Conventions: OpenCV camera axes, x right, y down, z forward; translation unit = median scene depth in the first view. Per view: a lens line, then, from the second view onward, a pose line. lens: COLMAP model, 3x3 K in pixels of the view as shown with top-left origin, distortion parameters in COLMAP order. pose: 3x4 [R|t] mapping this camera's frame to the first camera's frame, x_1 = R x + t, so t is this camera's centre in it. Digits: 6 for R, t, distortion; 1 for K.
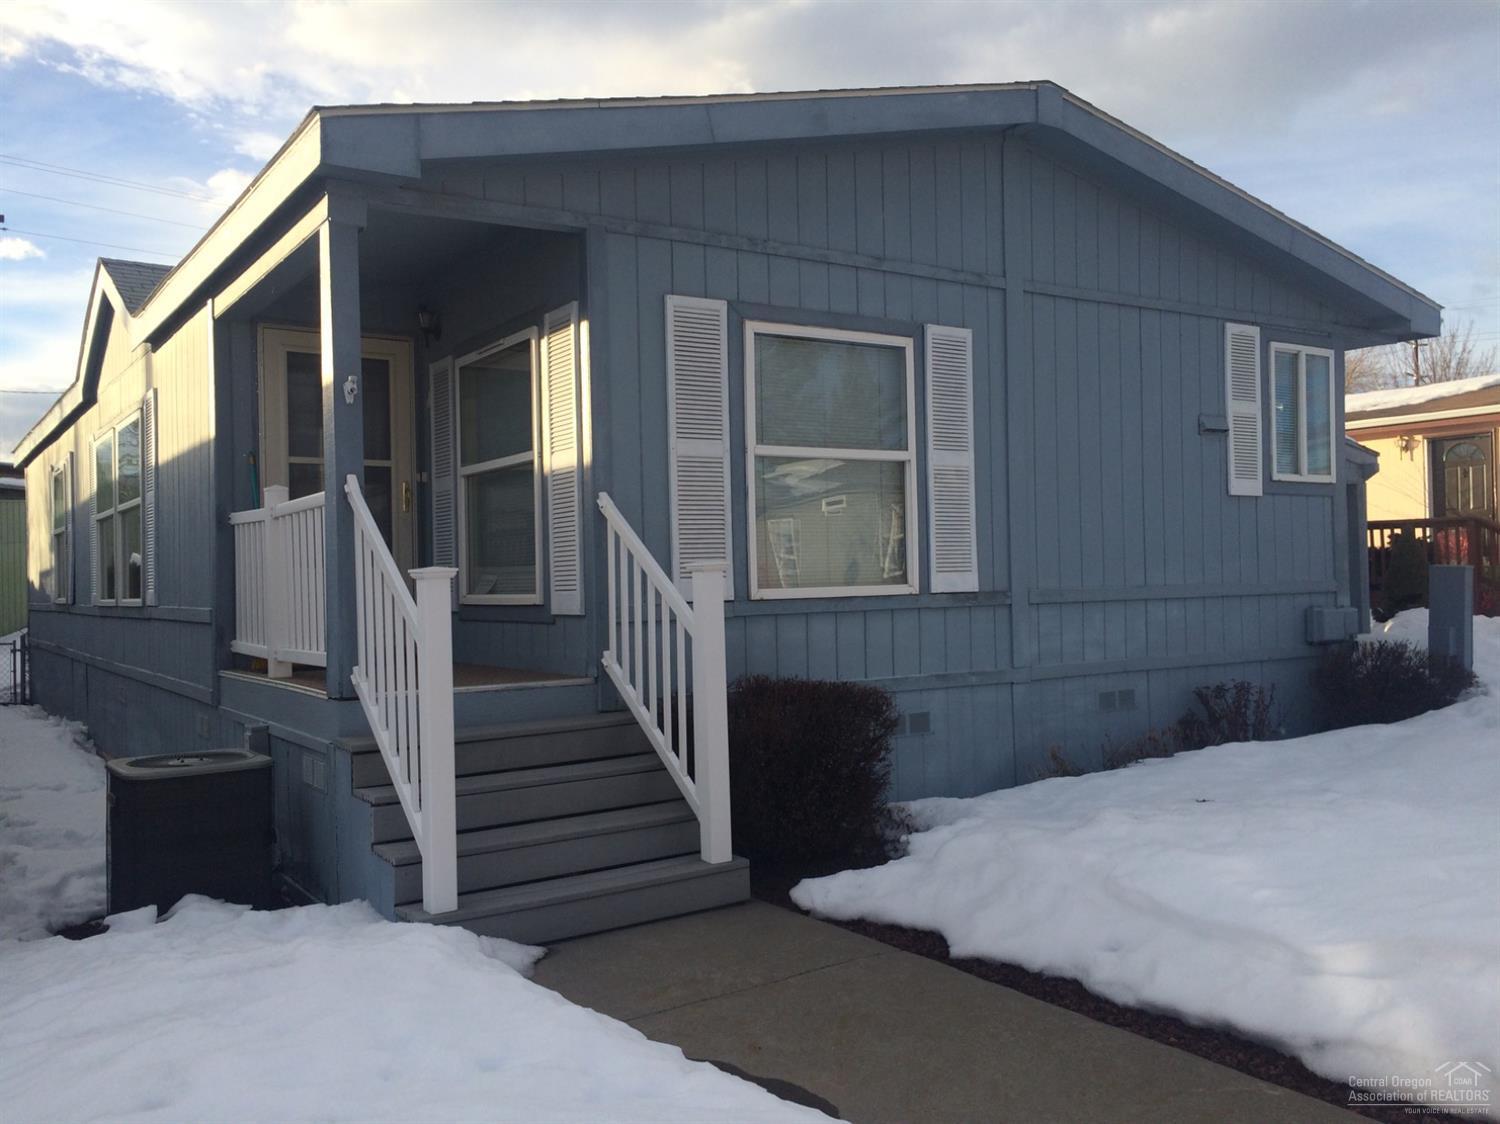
lens RADIAL K [[1272.6, 0, 746.4], [0, 1272.6, 563.4], [0, 0, 1]] dist [0.069249, -0.084132]
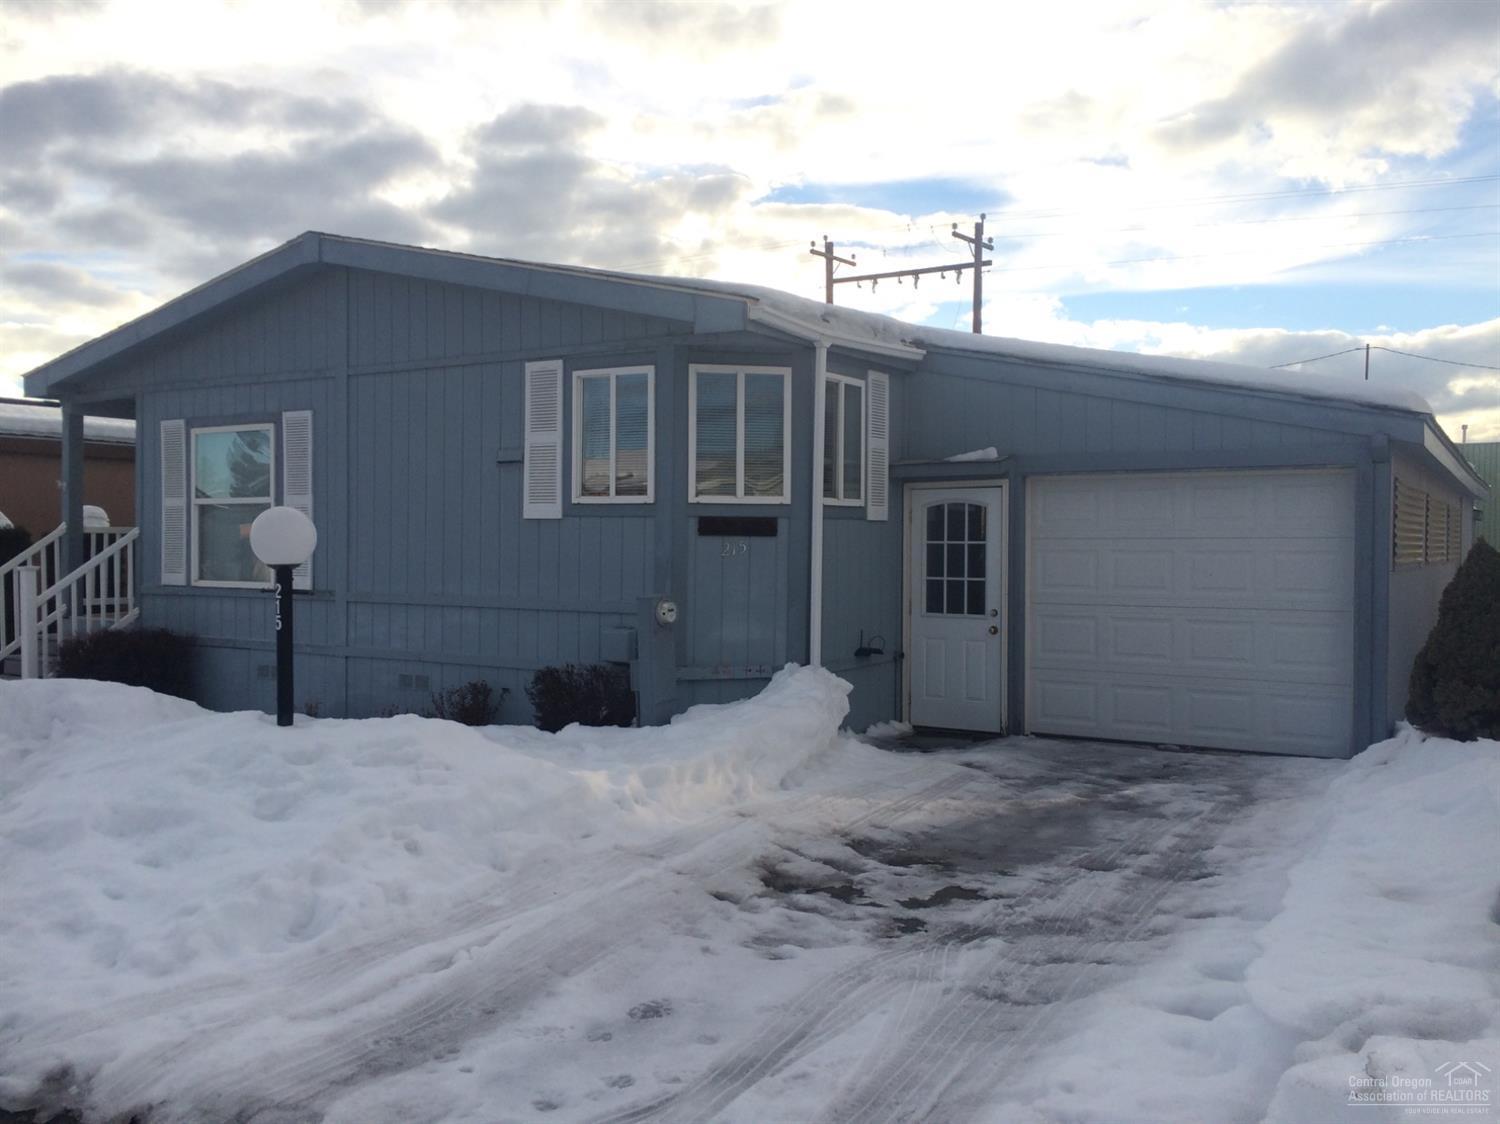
lens RADIAL K [[1294.0, 0, 744.9], [0, 1294.0, 565.8], [0, 0, 1]] dist [0.076824, -0.076555]
pose [[0.412678, 0.041581, -0.909928, 1.923934], [-0.005896, 0.999059, 0.042980, -0.080282], [0.910858, -0.012372, 0.412534, 0.920779]]
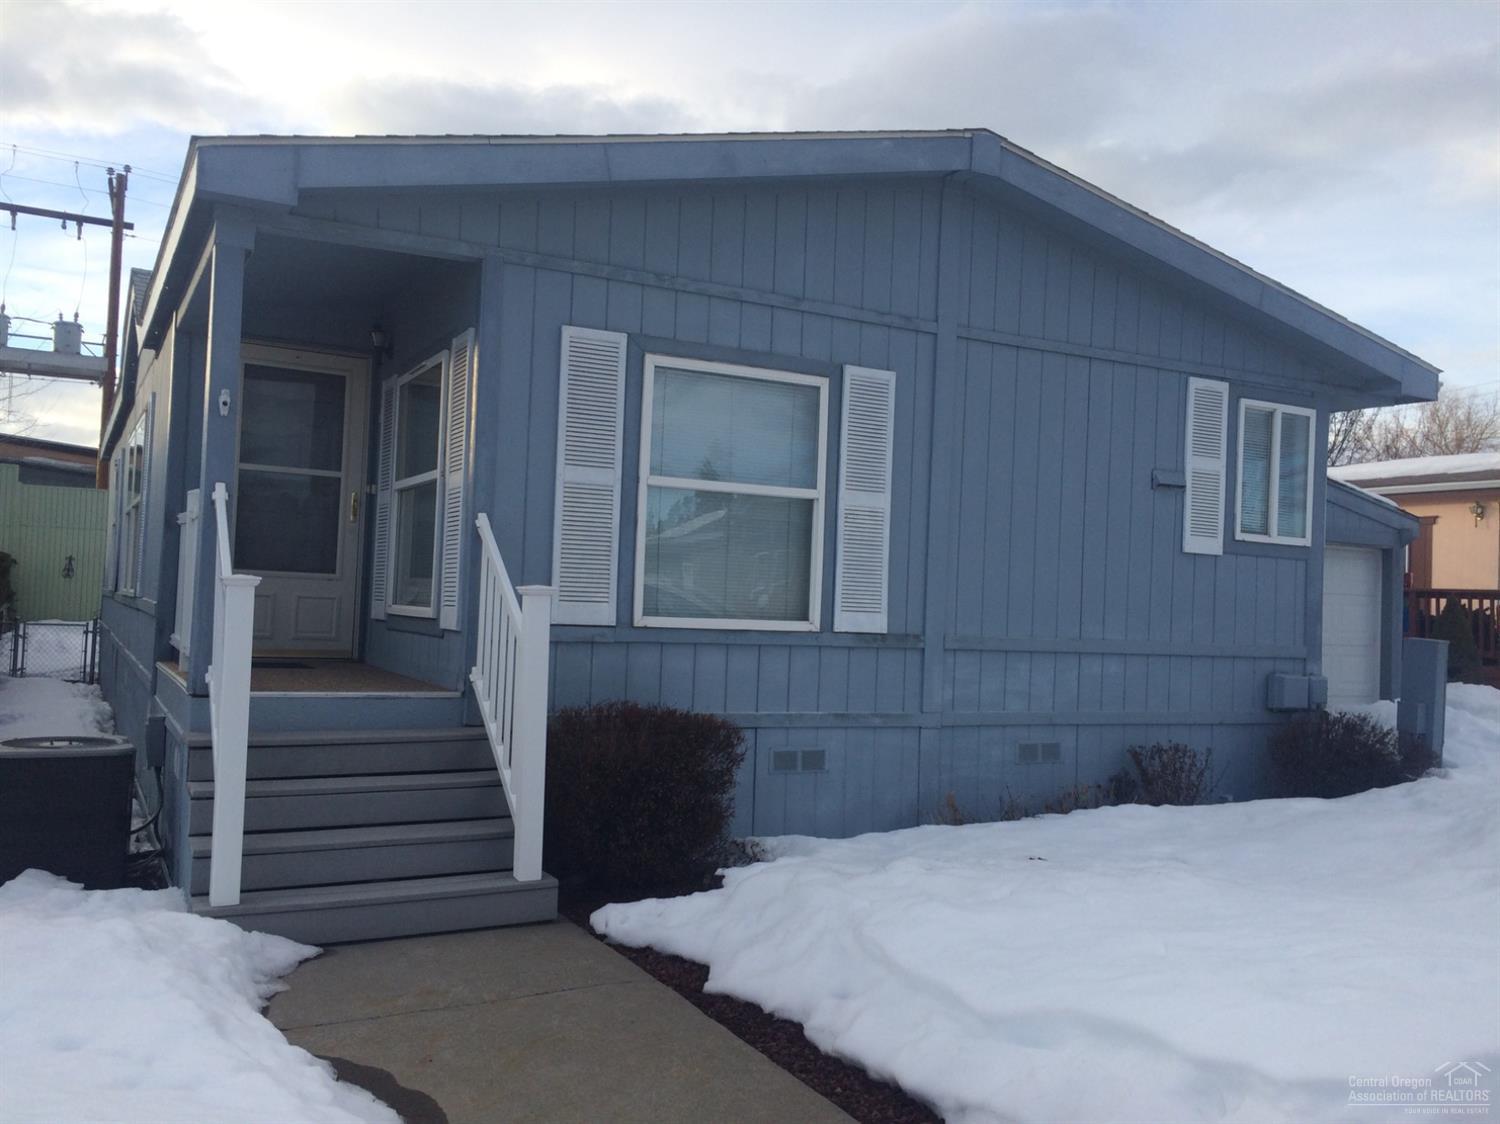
lens RADIAL K [[1272.6, 0, 746.4], [0, 1272.6, 563.4], [0, 0, 1]] dist [0.069249, -0.084132]
pose [[0.993496, 0.059738, -0.096937, 0.182566], [-0.061722, 0.997938, -0.017588, -0.009169], [0.095687, 0.023457, 0.995135, -0.005794]]
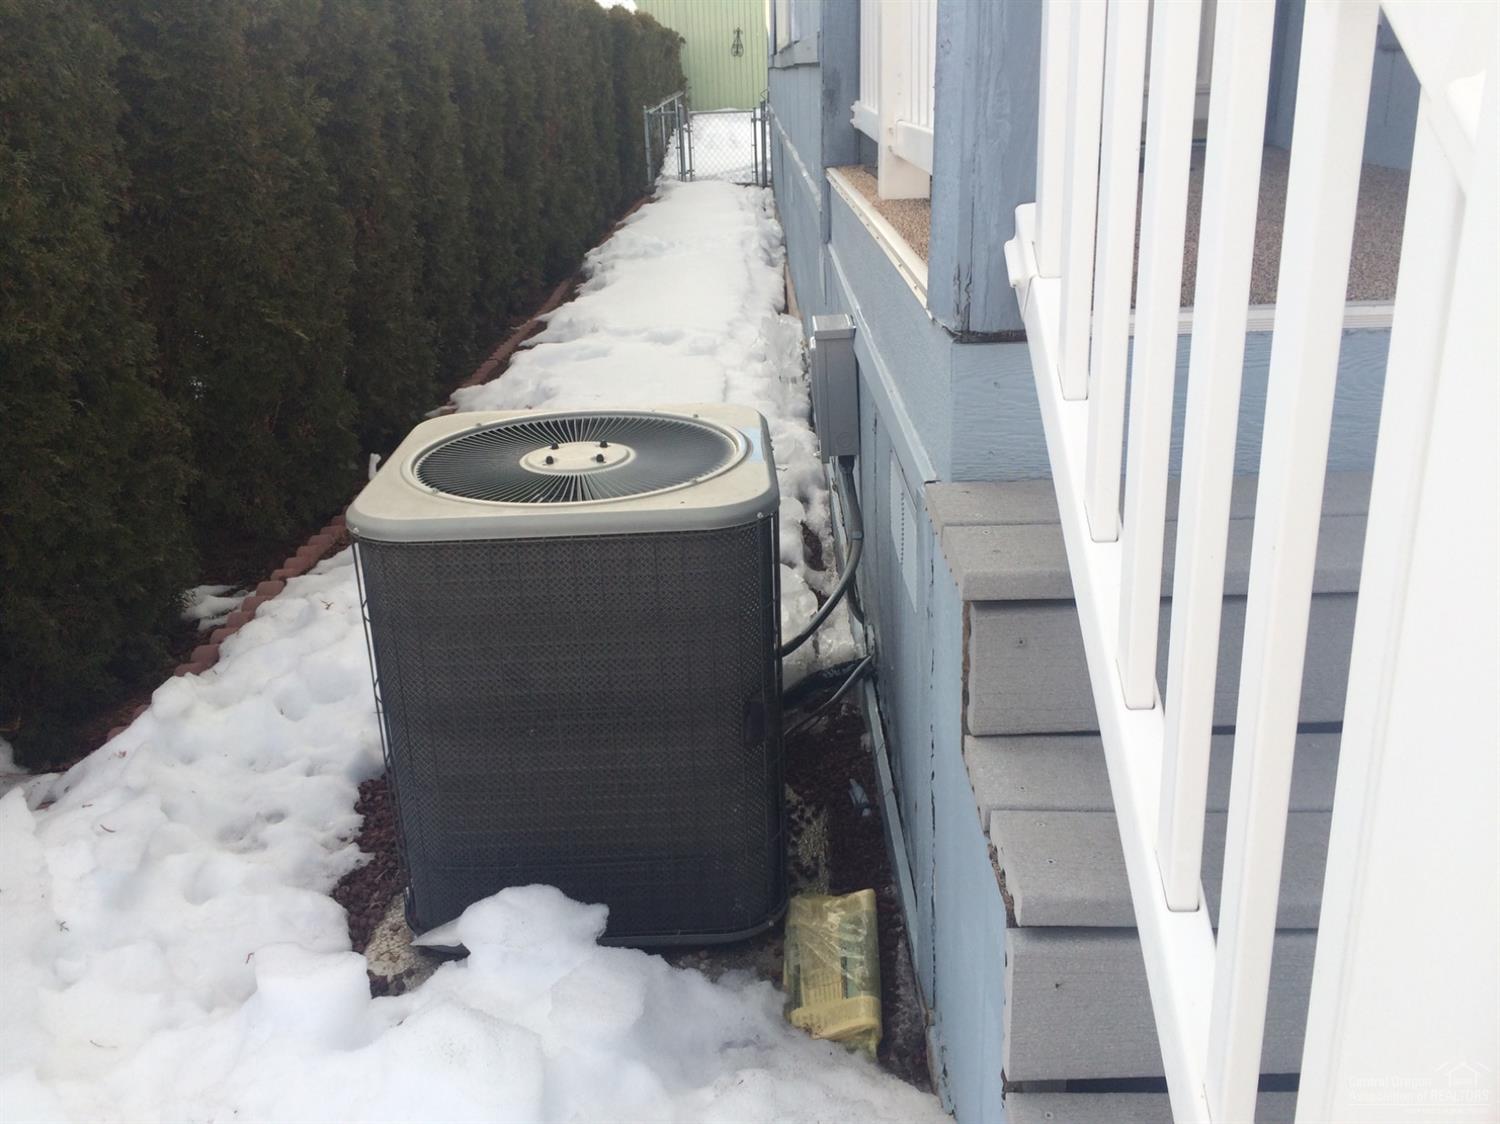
lens RADIAL K [[1294.0, 0, 744.9], [0, 1294.0, 565.8], [0, 0, 1]] dist [0.076824, -0.076555]
pose [[0.832518, 0.189212, -0.520686, -0.167801], [0.025019, 0.926068, 0.376526, 0.040015], [0.553433, -0.326492, 0.766234, 0.610563]]
